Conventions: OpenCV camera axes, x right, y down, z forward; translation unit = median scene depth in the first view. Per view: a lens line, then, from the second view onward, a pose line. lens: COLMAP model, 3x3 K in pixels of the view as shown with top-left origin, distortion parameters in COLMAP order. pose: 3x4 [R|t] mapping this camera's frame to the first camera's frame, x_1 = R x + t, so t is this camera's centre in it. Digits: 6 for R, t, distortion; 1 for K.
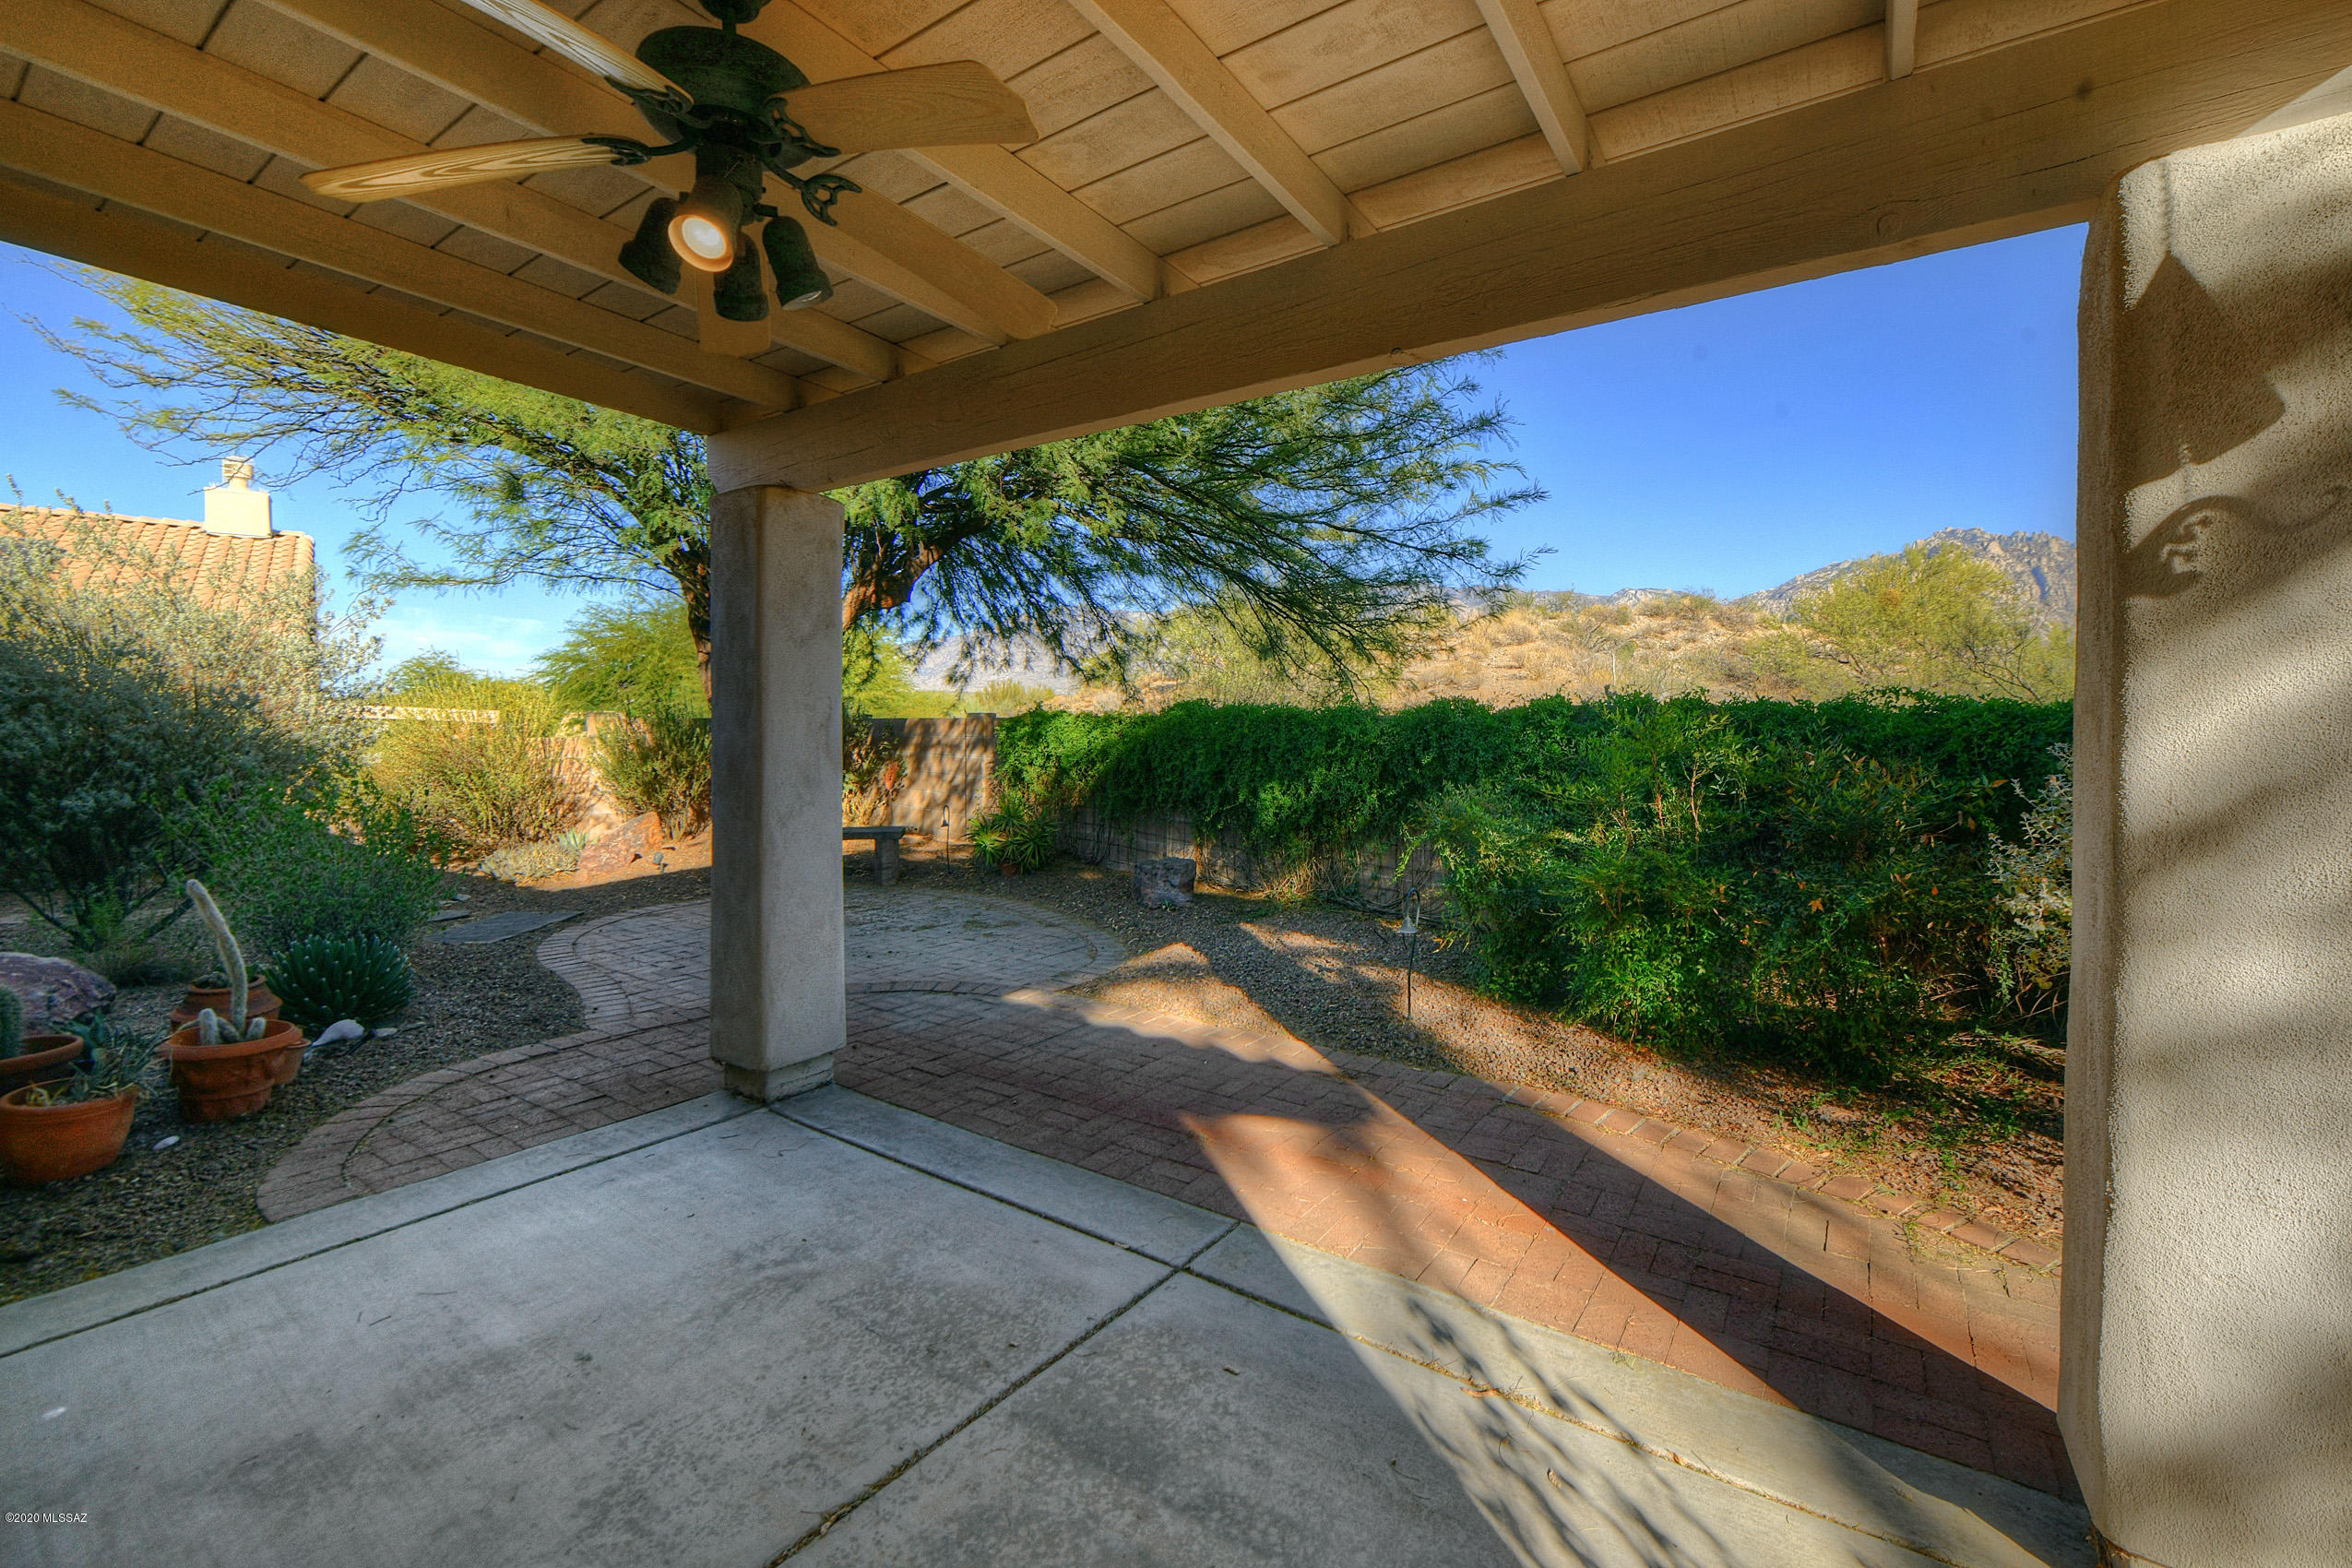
lens RADIAL K [[977.5, 0, 1185.7], [0, 977.5, 698.3], [0, 0, 1]] dist [-0.004555, -0.000830]
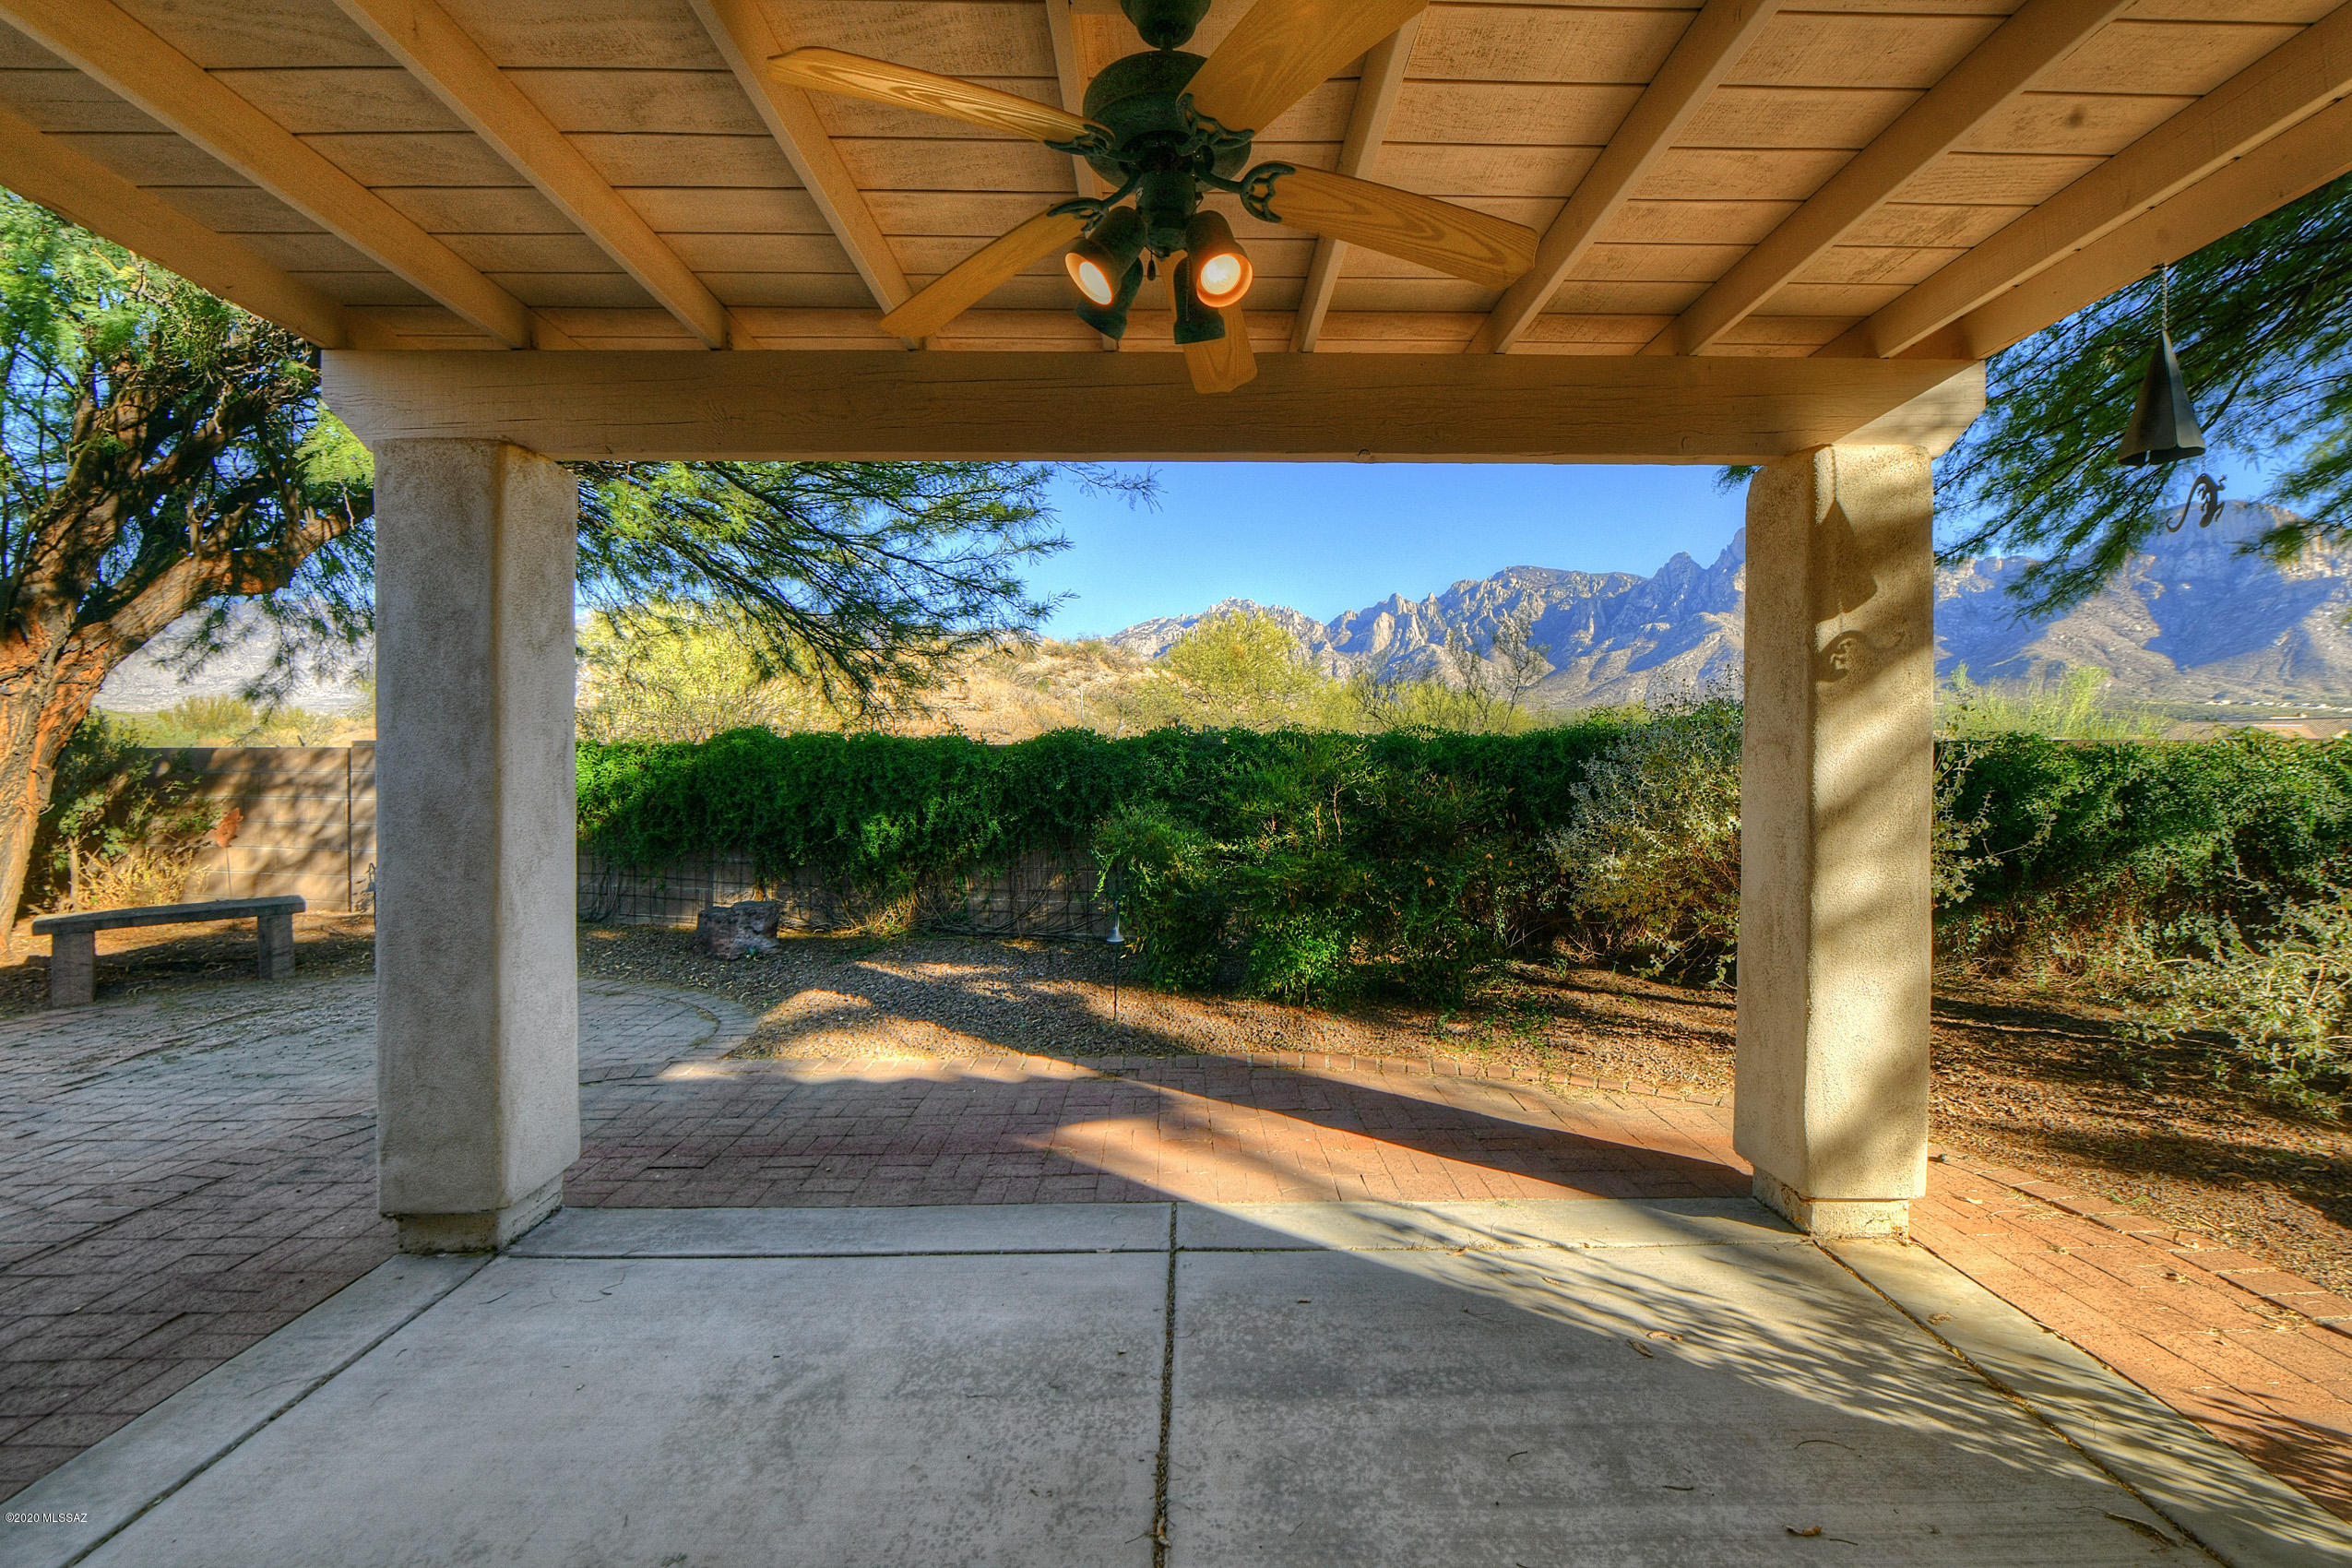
lens RADIAL K [[977.5, 0, 1176.3], [0, 977.5, 727.2], [0, 0, 1]] dist [-0.004555, -0.000830]
pose [[0.819187, 0.011503, 0.573411, -0.398364], [-0.011143, 0.999929, -0.004141, 0.001883], [-0.573418, -0.002997, 0.819257, 0.065849]]
